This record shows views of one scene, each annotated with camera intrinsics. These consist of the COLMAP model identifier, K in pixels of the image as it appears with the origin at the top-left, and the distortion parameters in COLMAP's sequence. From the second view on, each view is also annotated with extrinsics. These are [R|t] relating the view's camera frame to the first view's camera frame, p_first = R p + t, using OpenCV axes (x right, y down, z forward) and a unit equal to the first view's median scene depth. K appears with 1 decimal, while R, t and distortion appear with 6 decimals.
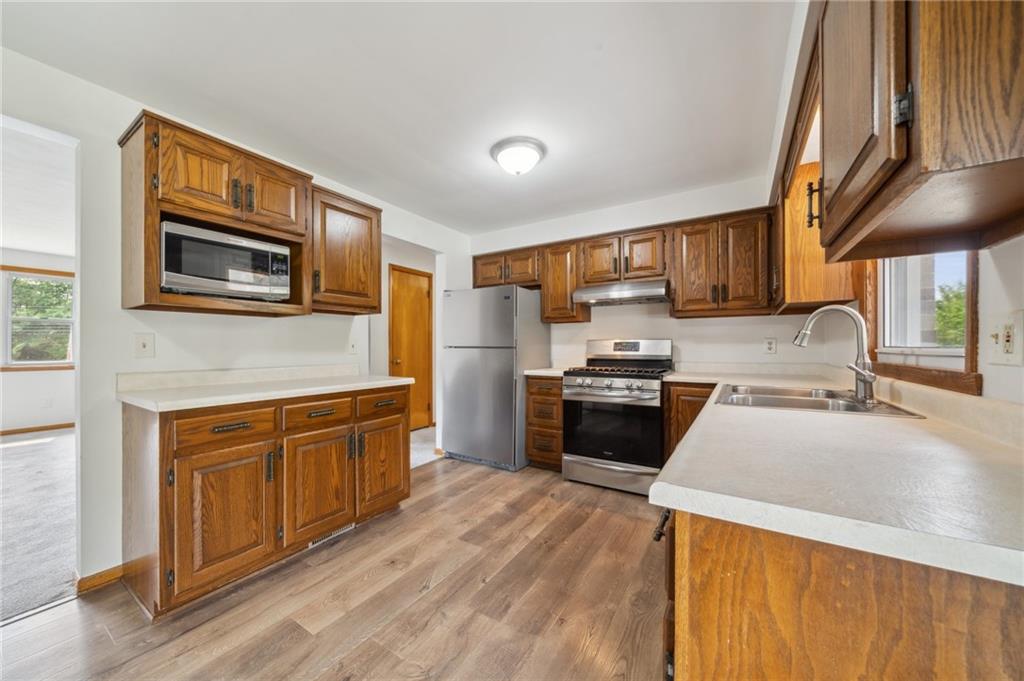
lens RADIAL K [[363.6, 0, 512.2], [0, 363.6, 345.0], [0, 0, 1]] dist [-0.002566, -0.000203]
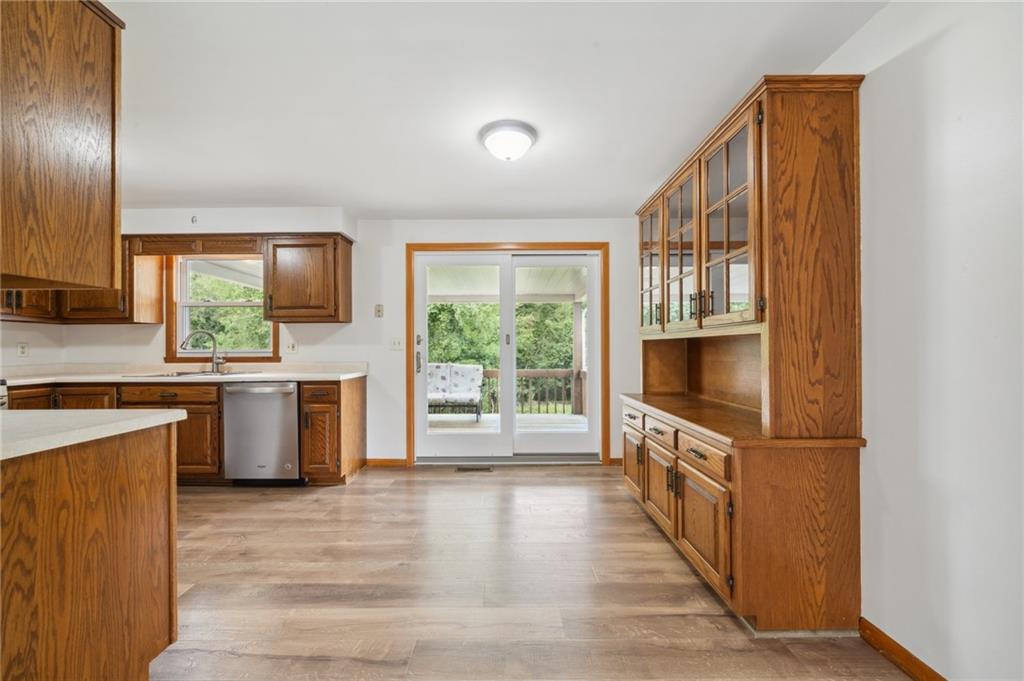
lens RADIAL K [[400.4, 0, 506.2], [0, 400.4, 346.1], [0, 0, 1]] dist [0.000042, -0.000029]
pose [[-0.540426, 0.007075, 0.841362, -1.181346], [0.002480, 0.999974, -0.006816, 0.002568], [-0.841388, -0.001597, -0.540429, 0.442394]]
